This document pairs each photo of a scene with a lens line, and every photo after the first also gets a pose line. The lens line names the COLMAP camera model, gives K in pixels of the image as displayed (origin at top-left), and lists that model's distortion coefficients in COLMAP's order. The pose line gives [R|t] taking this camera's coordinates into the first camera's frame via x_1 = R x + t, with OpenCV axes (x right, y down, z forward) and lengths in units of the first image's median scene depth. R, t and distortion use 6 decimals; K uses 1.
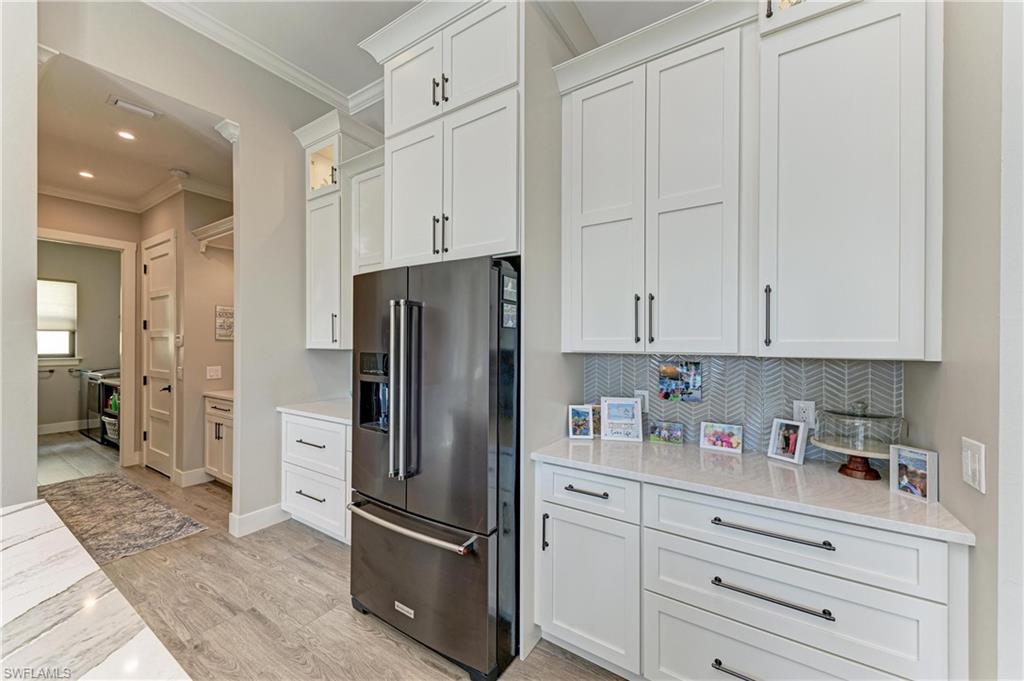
lens RADIAL K [[403.7, 0, 508.0], [0, 403.7, 340.1], [0, 0, 1]] dist [0.010066, -0.000895]
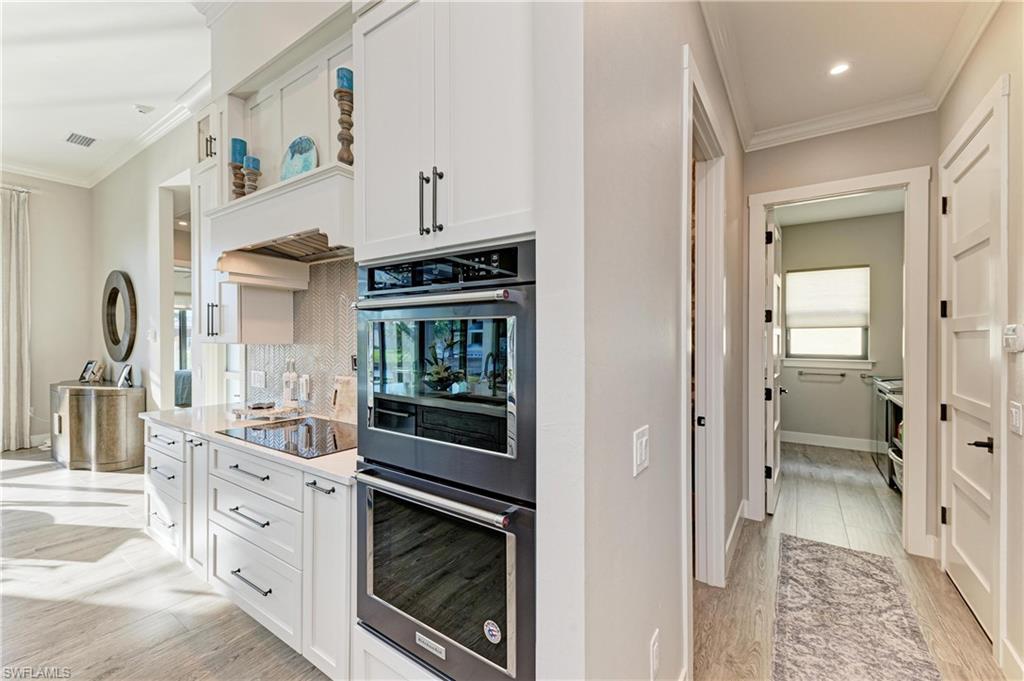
lens RADIAL K [[423.8, 0, 520.7], [0, 423.8, 338.1], [0, 0, 1]] dist [0.000732, -0.000408]
pose [[0.015720, -0.001520, -0.999875, -0.339196], [-0.002551, 0.999996, -0.001560, 0.003657], [0.999873, 0.002575, 0.015716, 0.430181]]
